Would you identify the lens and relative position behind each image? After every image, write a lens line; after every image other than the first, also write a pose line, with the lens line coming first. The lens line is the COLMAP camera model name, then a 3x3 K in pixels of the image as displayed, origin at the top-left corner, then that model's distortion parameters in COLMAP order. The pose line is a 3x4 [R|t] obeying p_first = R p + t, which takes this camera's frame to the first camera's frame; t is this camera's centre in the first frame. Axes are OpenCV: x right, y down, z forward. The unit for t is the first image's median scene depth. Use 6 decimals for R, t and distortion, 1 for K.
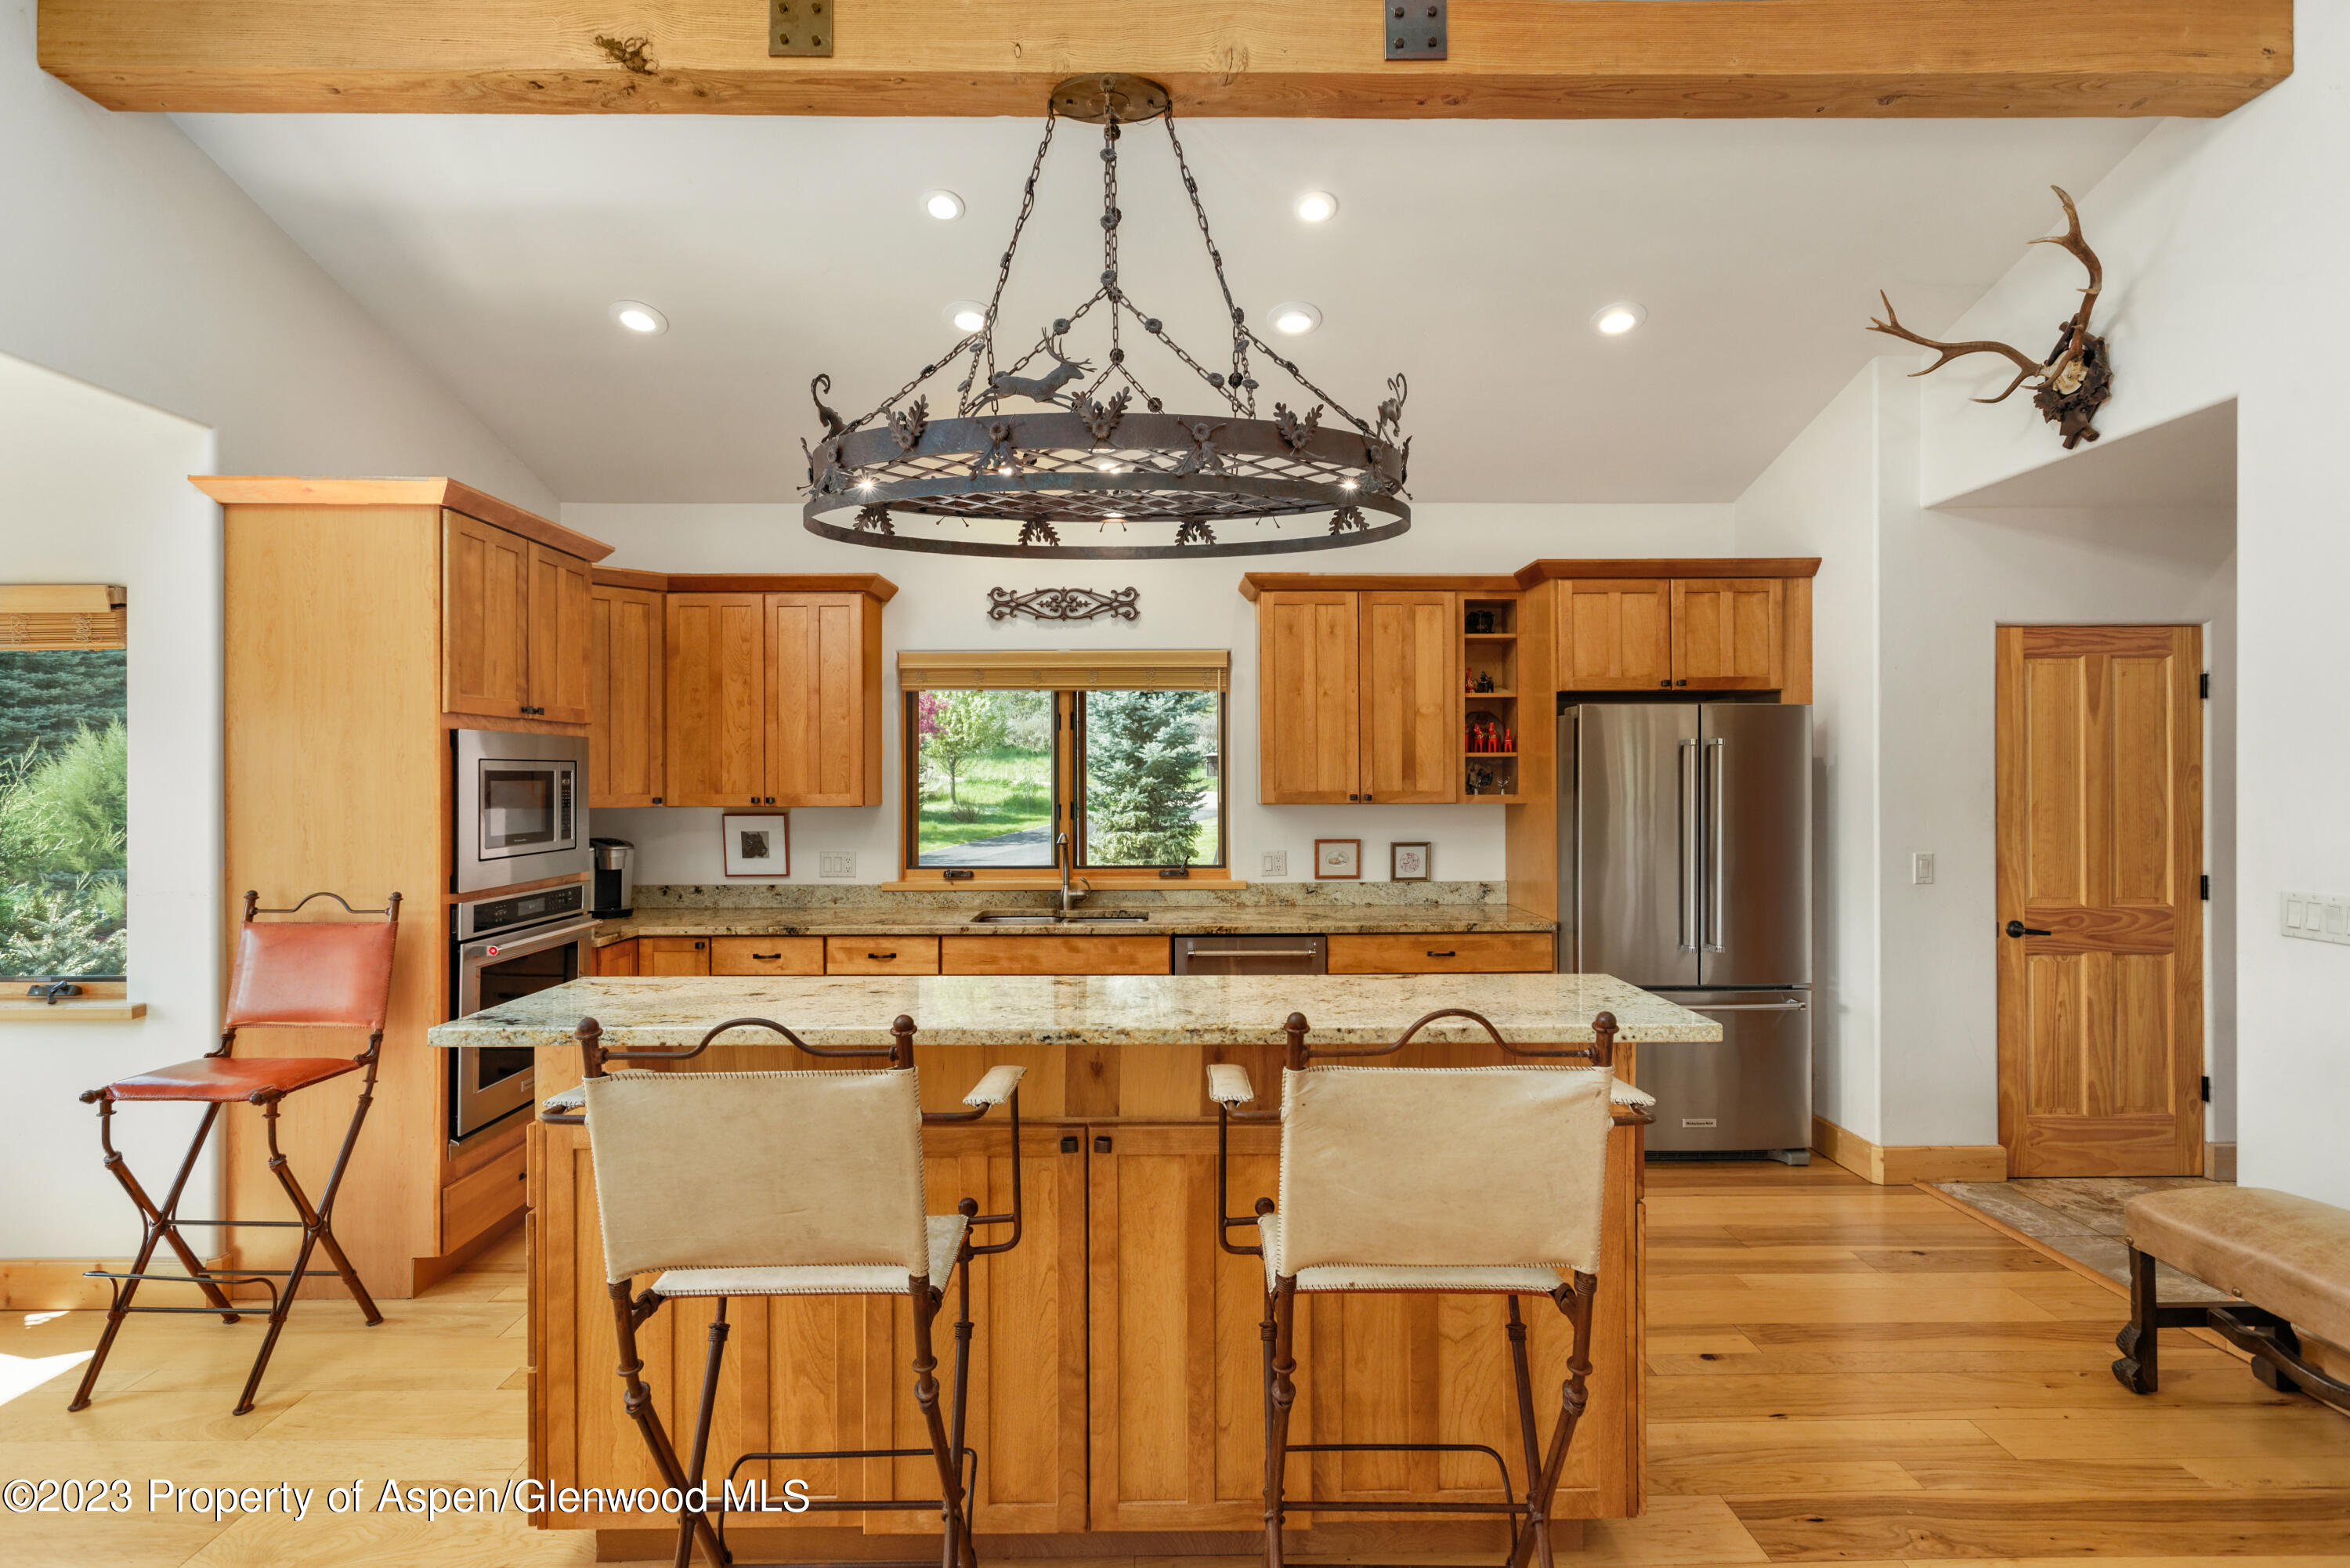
lens RADIAL K [[1106.8, 0, 1173.9], [0, 1106.8, 768.0], [0, 0, 1]] dist [-0.002375, 0.000030]
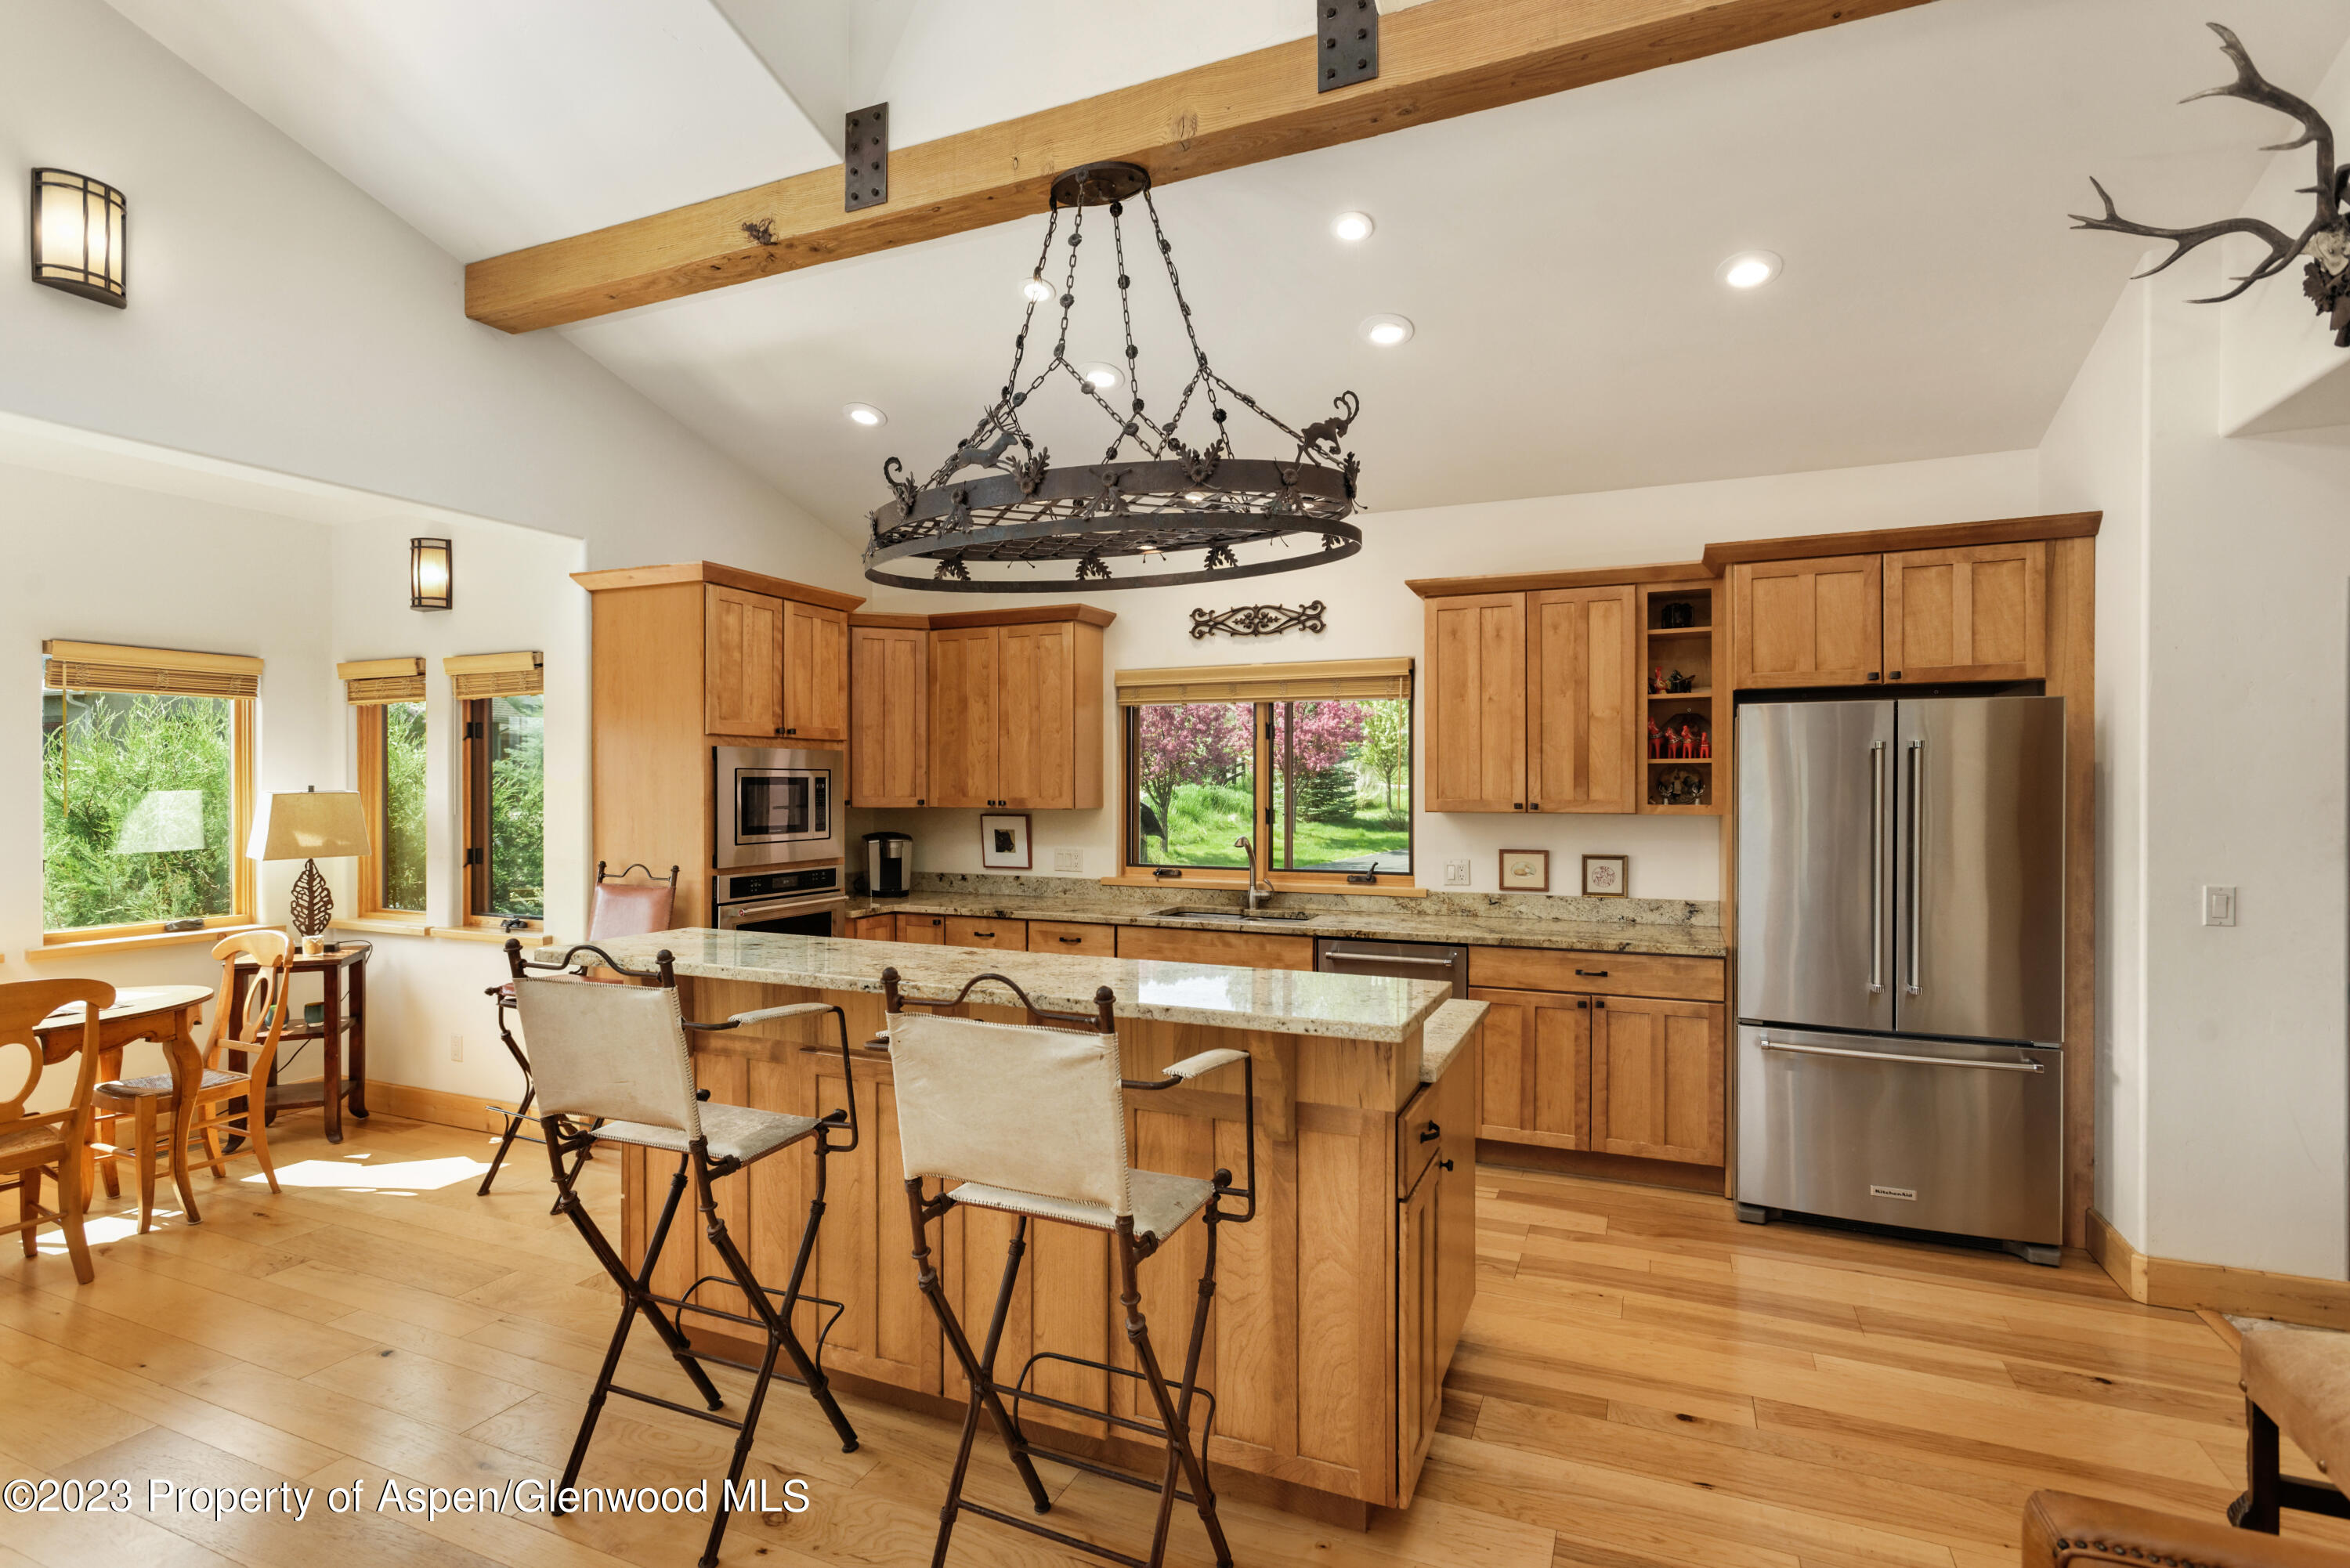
lens RADIAL K [[1121.5, 0, 1175.0], [0, 1121.5, 784.0], [0, 0, 1]] dist [-0.000967, 0.001591]
pose [[0.911640, 0.003319, -0.410976, 0.310007], [-0.000323, 0.999973, 0.007359, 0.000321], [0.410989, -0.006576, 0.911616, -0.011453]]
